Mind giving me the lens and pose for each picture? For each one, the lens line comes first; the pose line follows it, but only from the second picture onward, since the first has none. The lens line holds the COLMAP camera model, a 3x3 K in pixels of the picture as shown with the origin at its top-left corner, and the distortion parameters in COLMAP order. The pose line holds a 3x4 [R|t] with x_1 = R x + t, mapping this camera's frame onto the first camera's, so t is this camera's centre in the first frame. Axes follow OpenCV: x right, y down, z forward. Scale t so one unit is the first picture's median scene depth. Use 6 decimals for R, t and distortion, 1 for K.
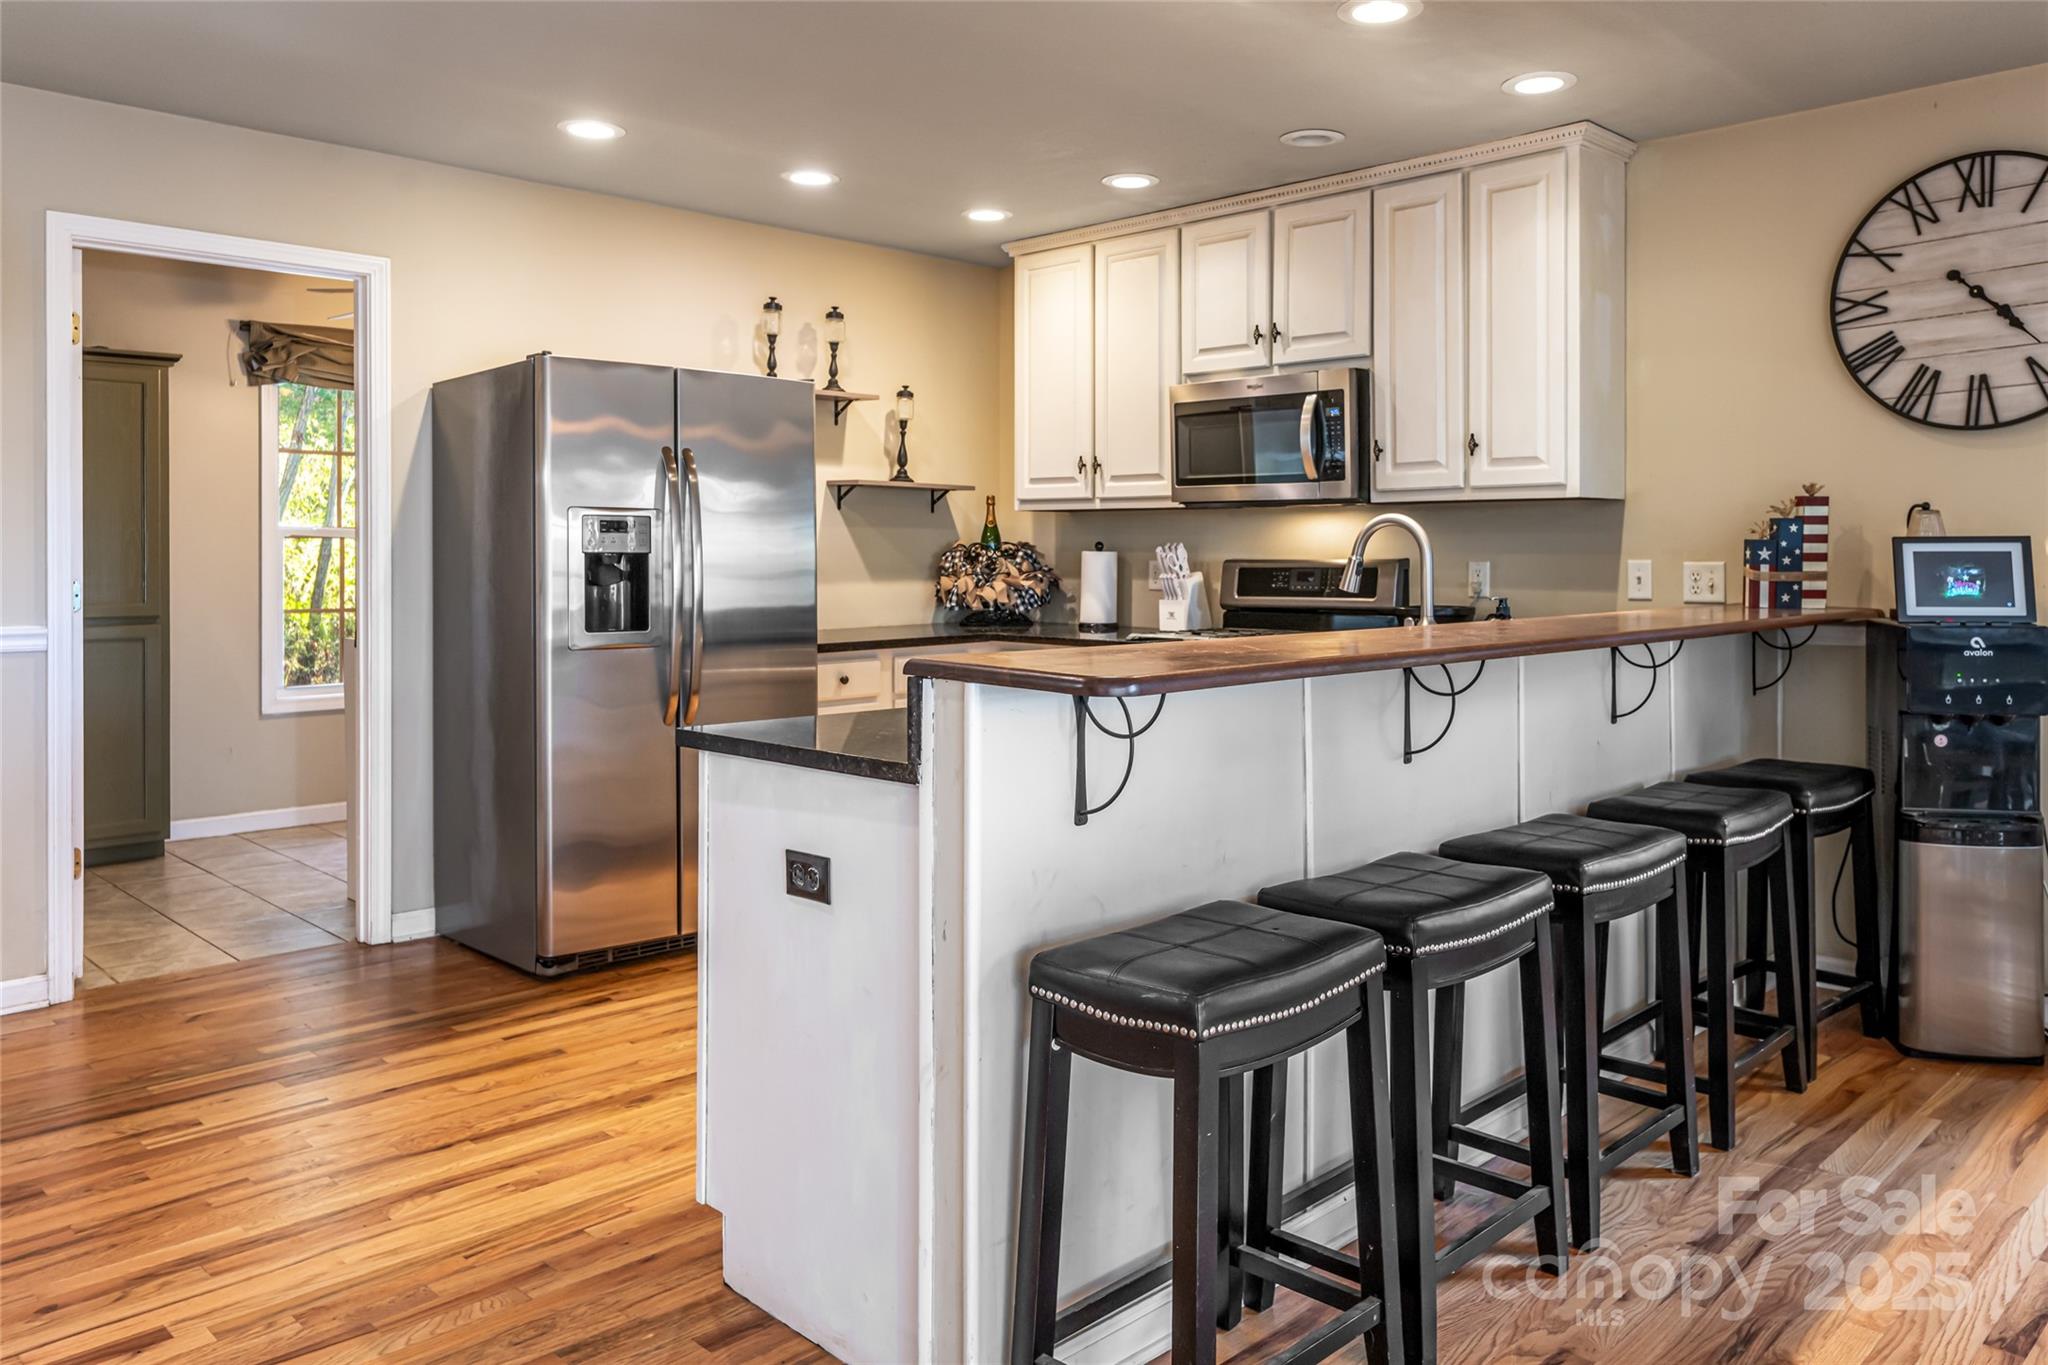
lens RADIAL K [[1477.2, 0, 1101.6], [0, 1477.2, 555.1], [0, 0, 1]] dist [-0.000253, 0.000751]
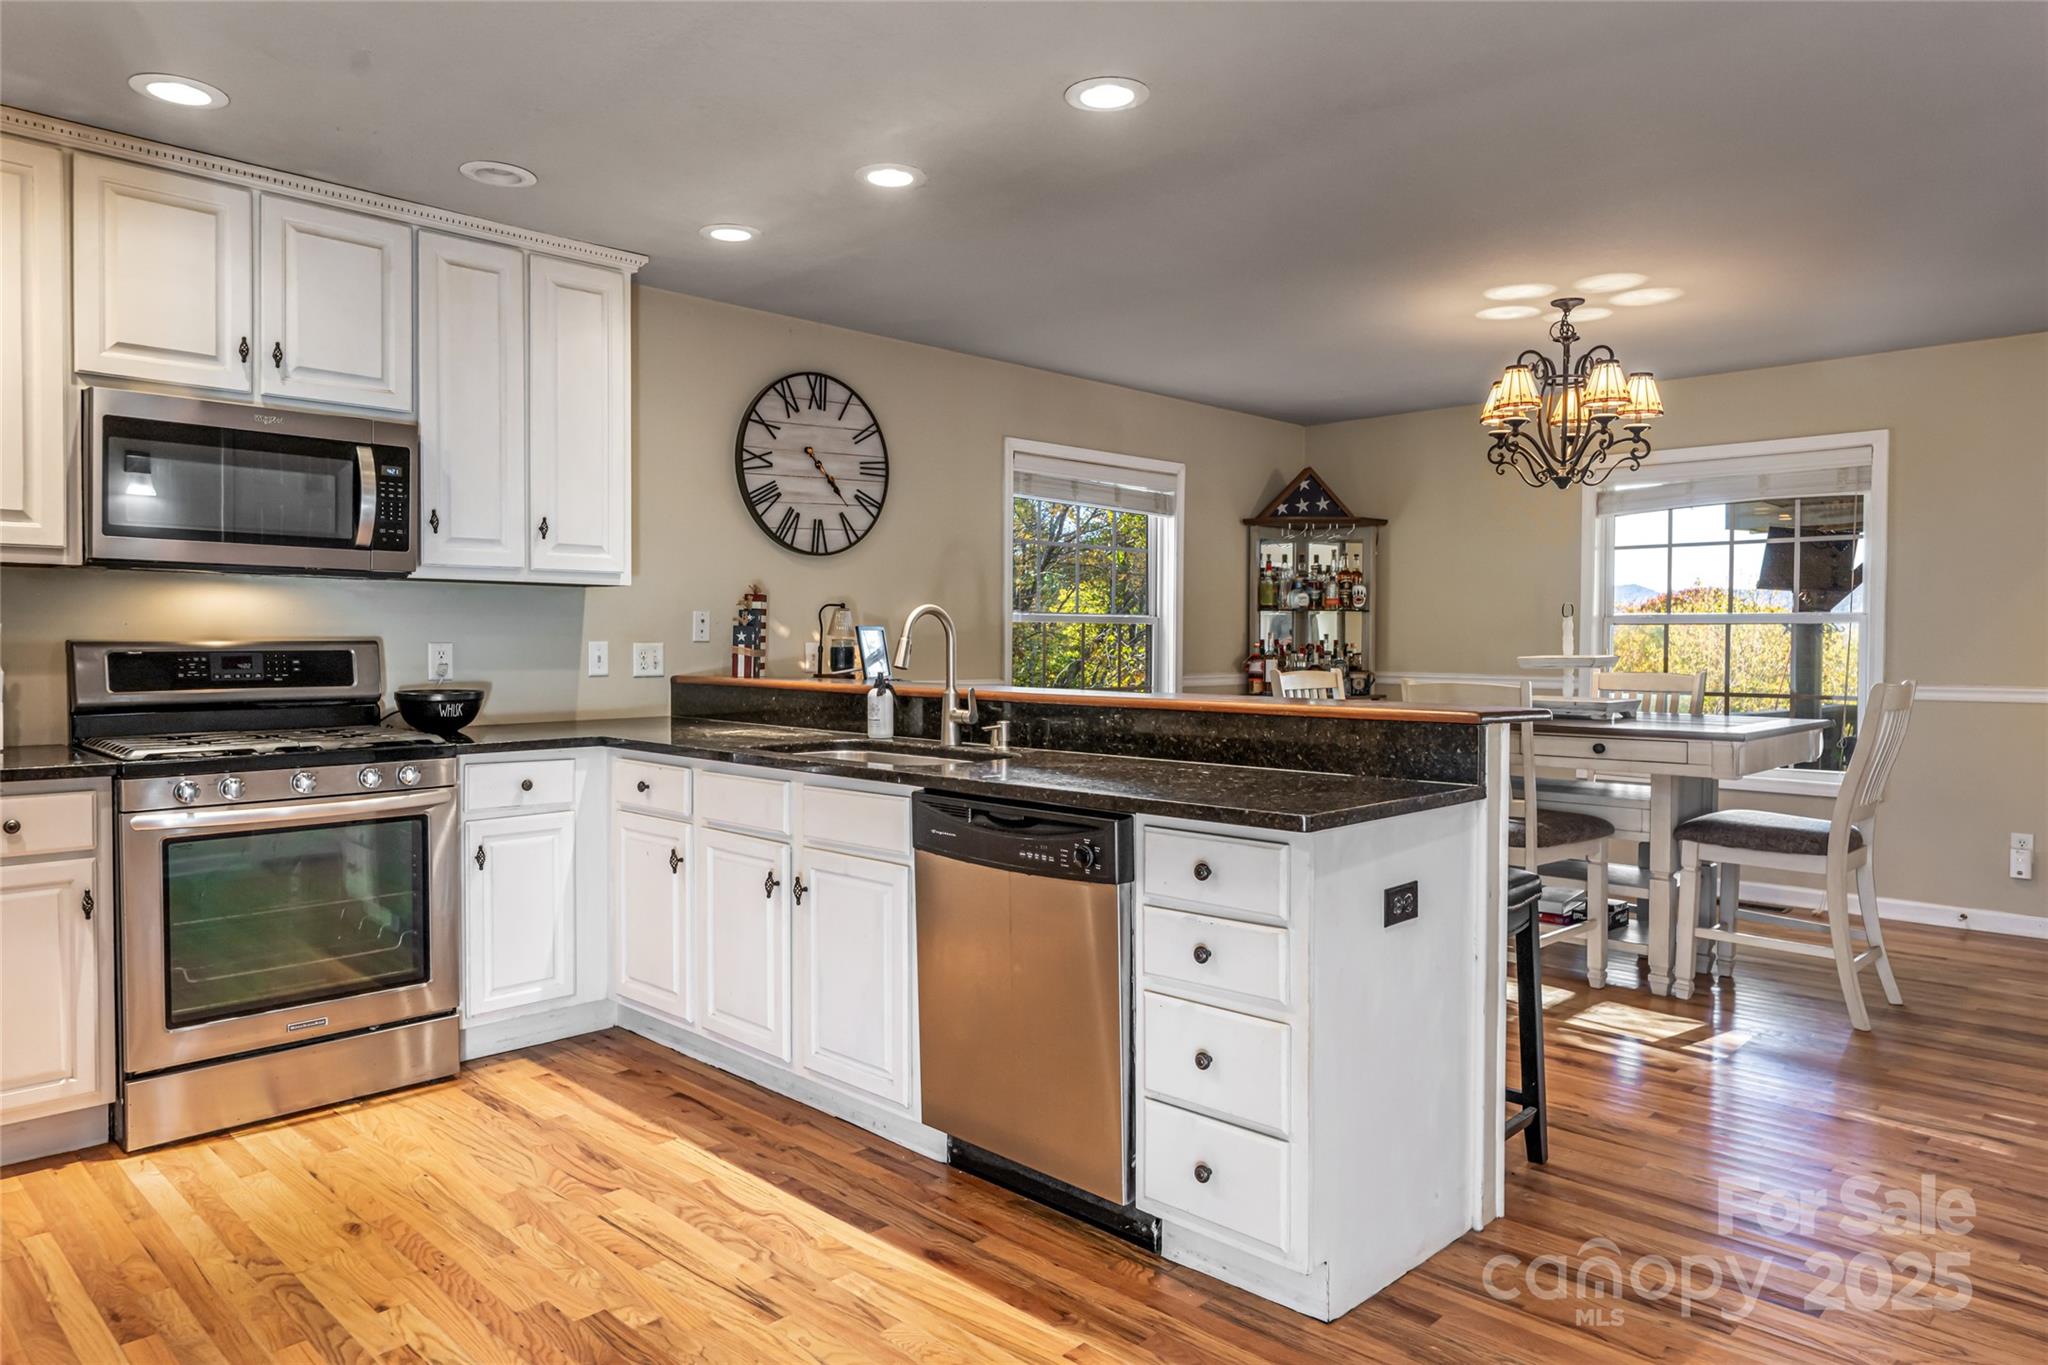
lens RADIAL K [[1297.6, 0, 1025.7], [0, 1297.6, 673.3], [0, 0, 1]] dist [-0.002386, 0.000750]
pose [[0.021403, -0.025013, 0.999458, -0.716375], [-0.001932, 0.999684, 0.025060, 0.002579], [-0.999769, -0.002467, 0.021348, 0.728781]]
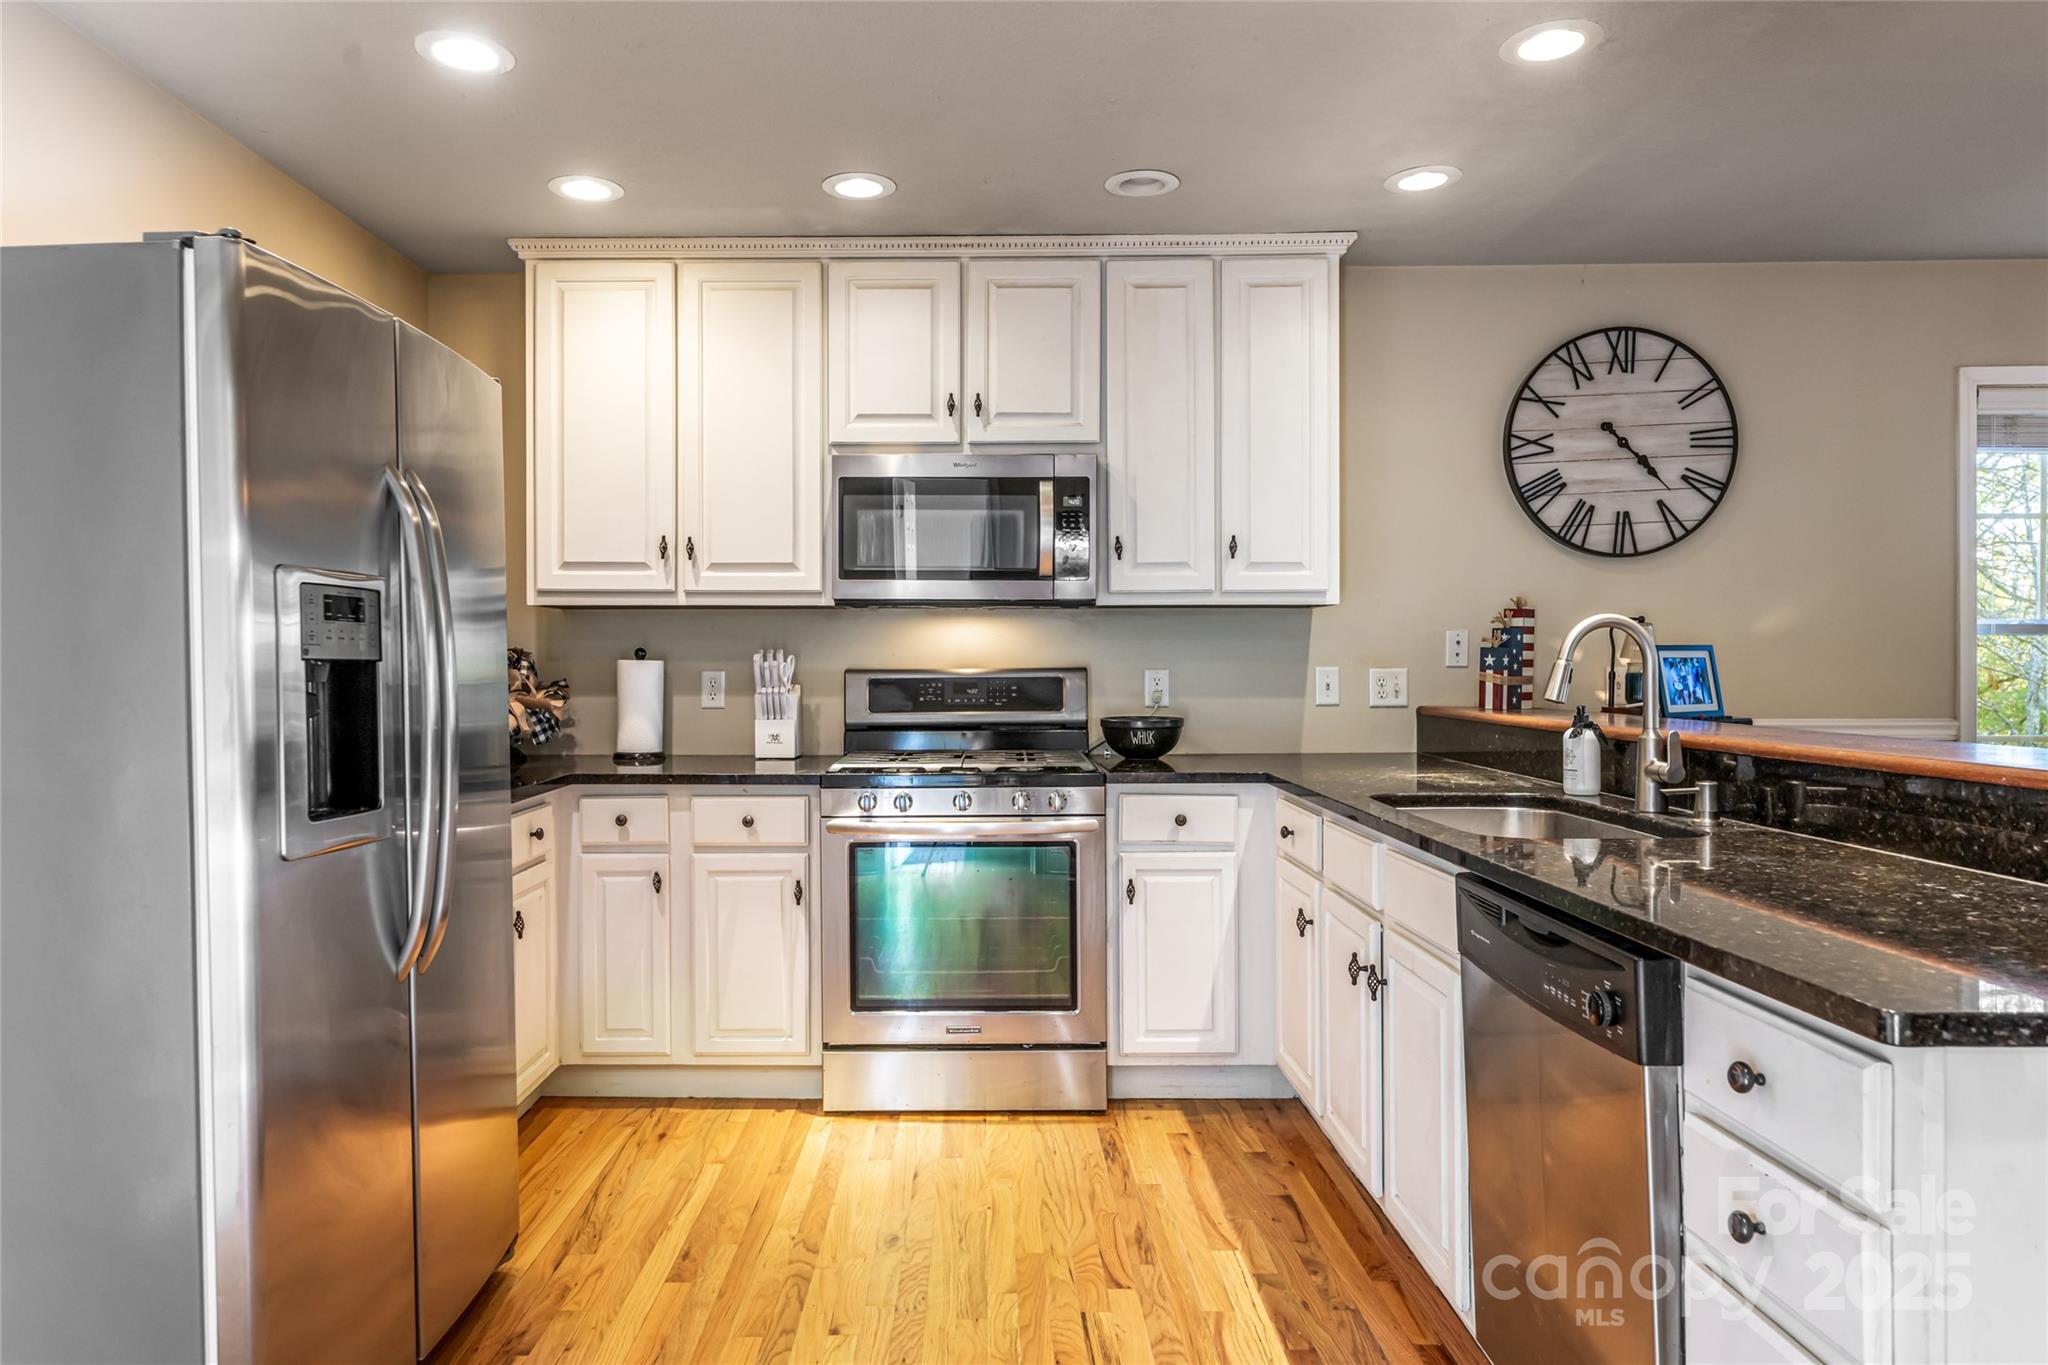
lens RADIAL K [[1299.1, 0, 970.4], [0, 1299.1, 674.5], [0, 0, 1]] dist [-0.001797, -0.000820]
pose [[0.738646, -0.006123, 0.674066, -0.495156], [0.004203, 0.999981, 0.004477, 0.003766], [-0.674081, -0.000474, 0.738657, 0.555072]]
